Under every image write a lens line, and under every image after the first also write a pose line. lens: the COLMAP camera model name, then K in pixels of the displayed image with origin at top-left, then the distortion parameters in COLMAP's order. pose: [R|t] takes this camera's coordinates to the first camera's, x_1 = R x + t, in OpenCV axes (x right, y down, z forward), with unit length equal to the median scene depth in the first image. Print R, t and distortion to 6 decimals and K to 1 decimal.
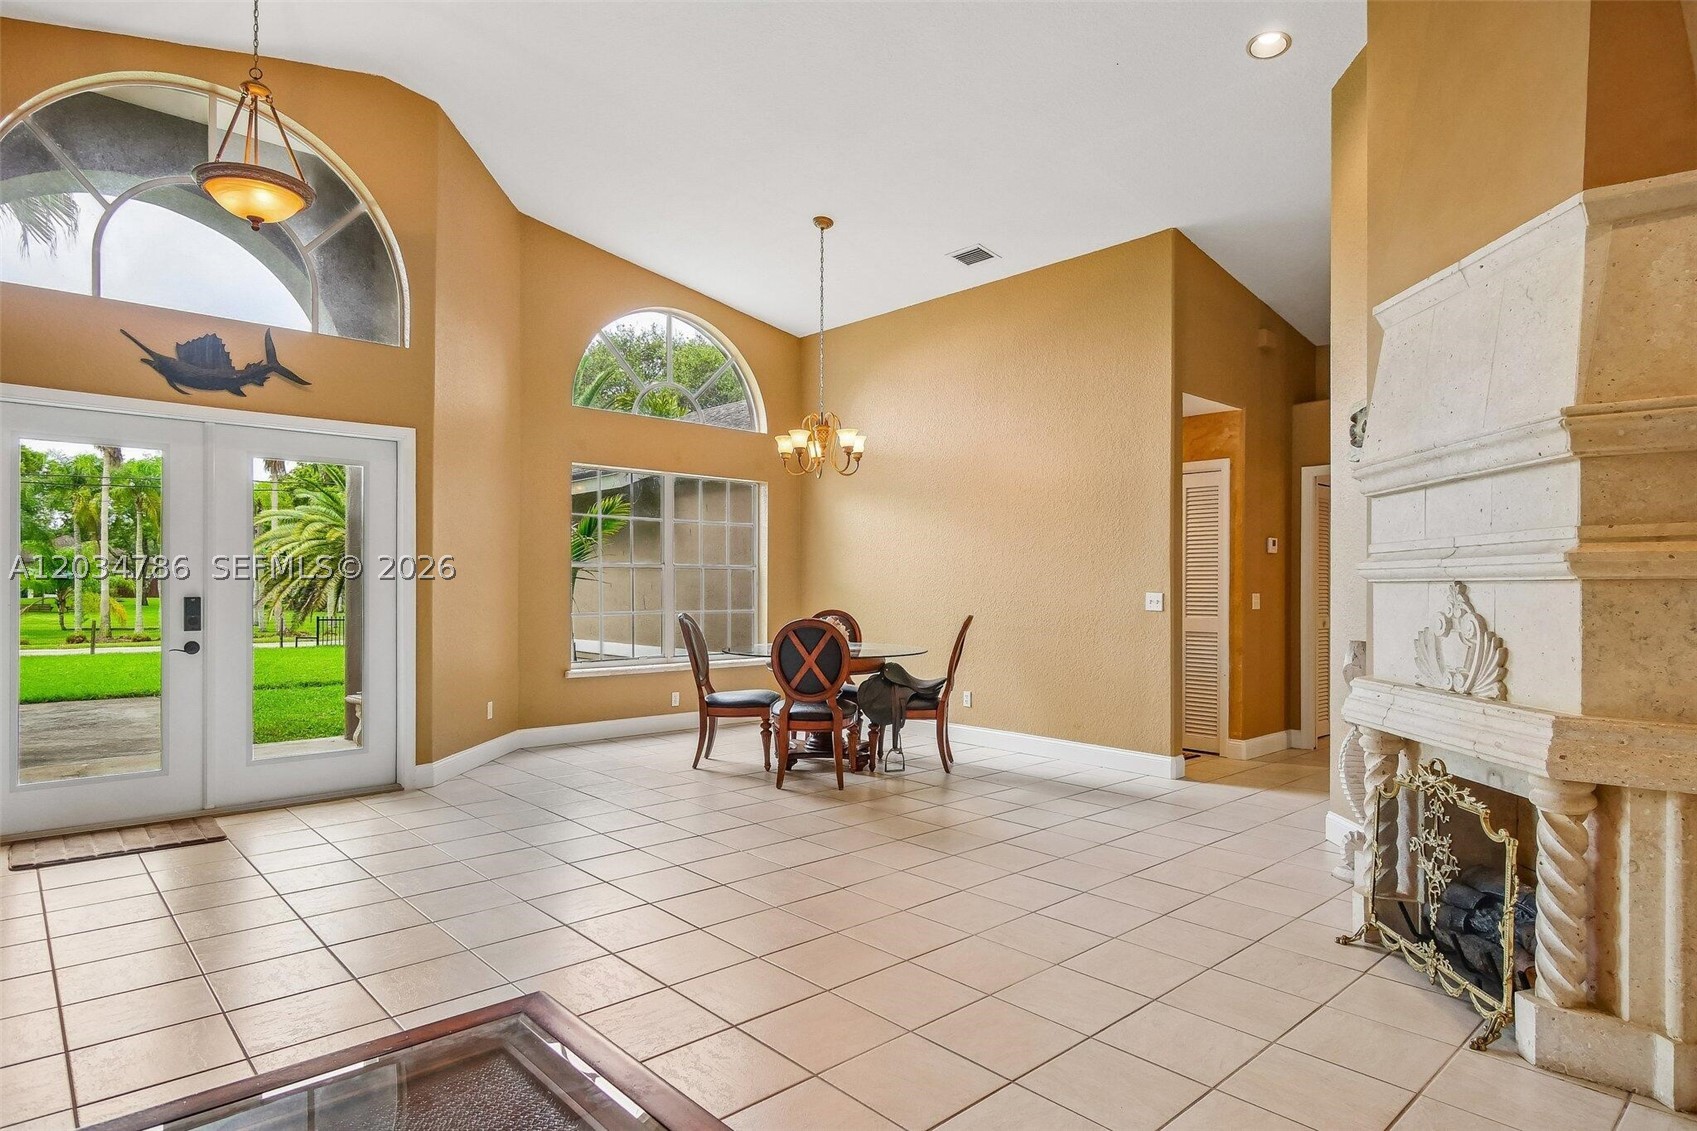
lens RADIAL K [[925.1, 0, 845.3], [0, 925.1, 570.7], [0, 0, 1]] dist [-0.001935, -0.000434]
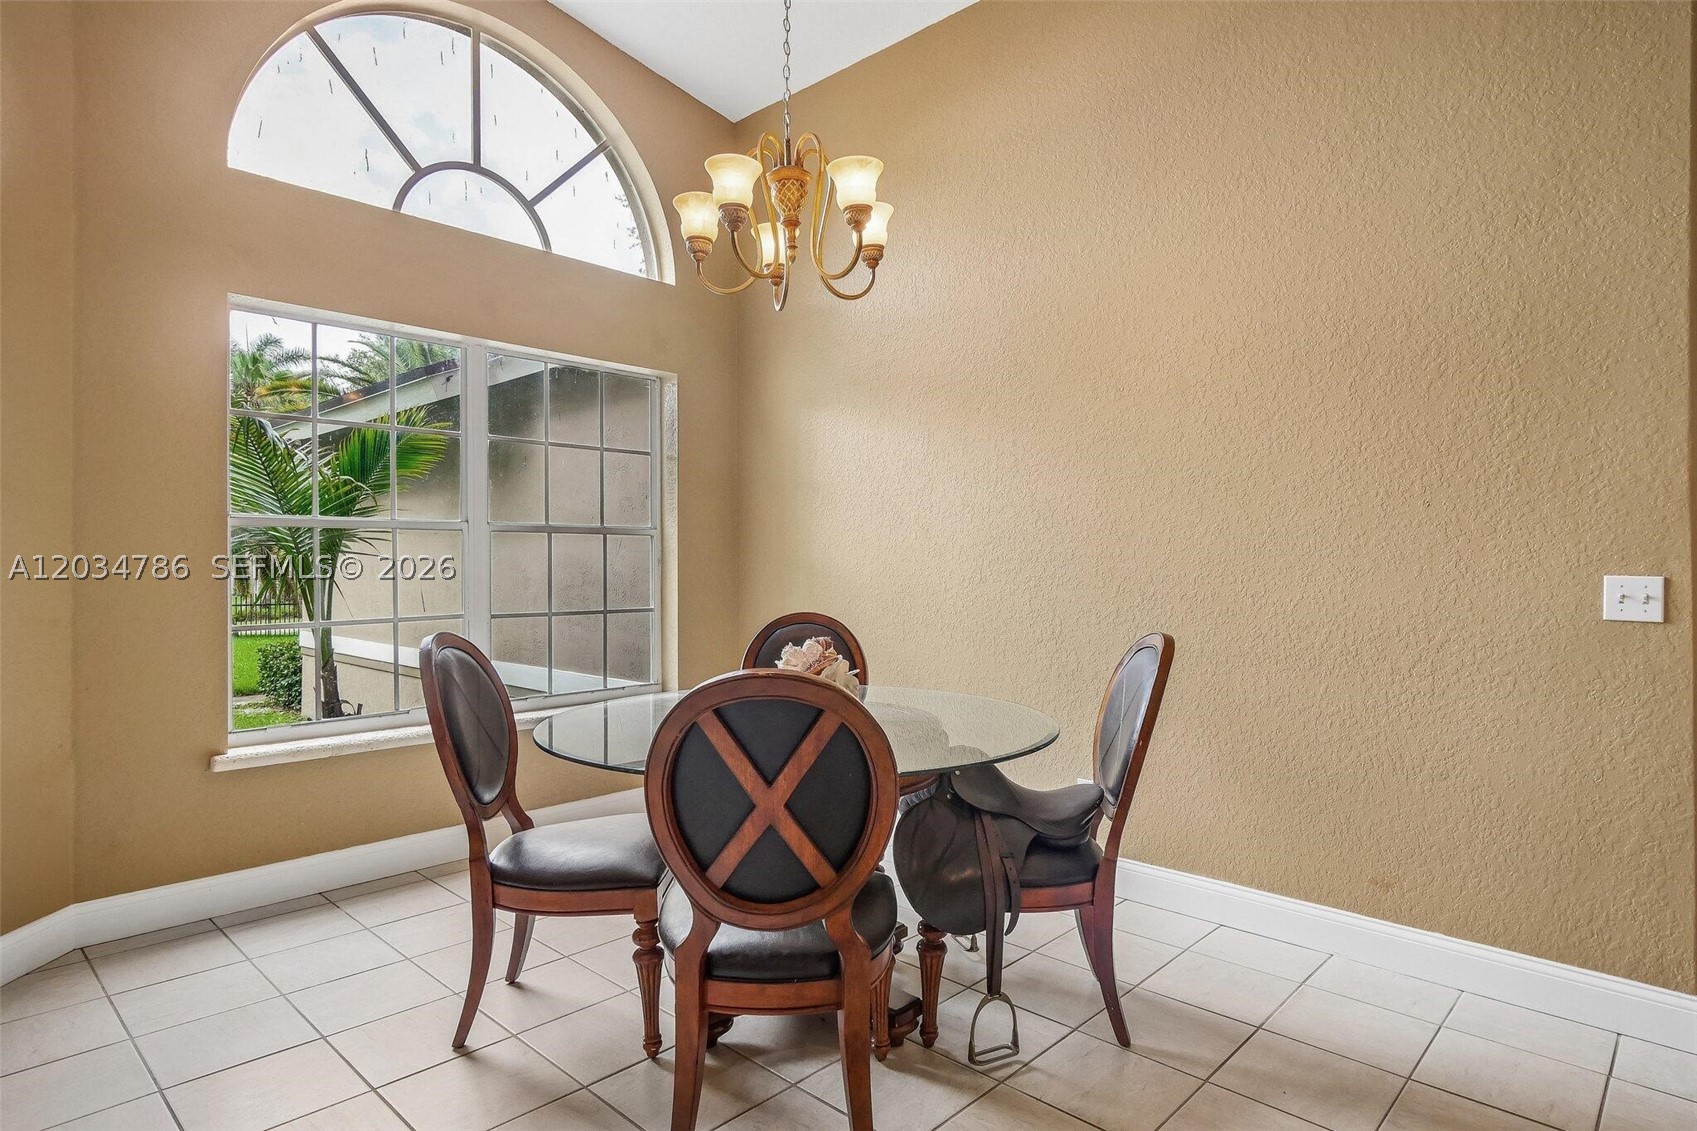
lens RADIAL K [[925.1, 0, 857.5], [0, 925.1, 567.9], [0, 0, 1]] dist [-0.001935, -0.000434]
pose [[0.996791, -0.004936, 0.079898, -0.030261], [0.002991, 0.999696, 0.024454, 0.009628], [-0.079995, -0.024137, 0.996503, 0.623454]]
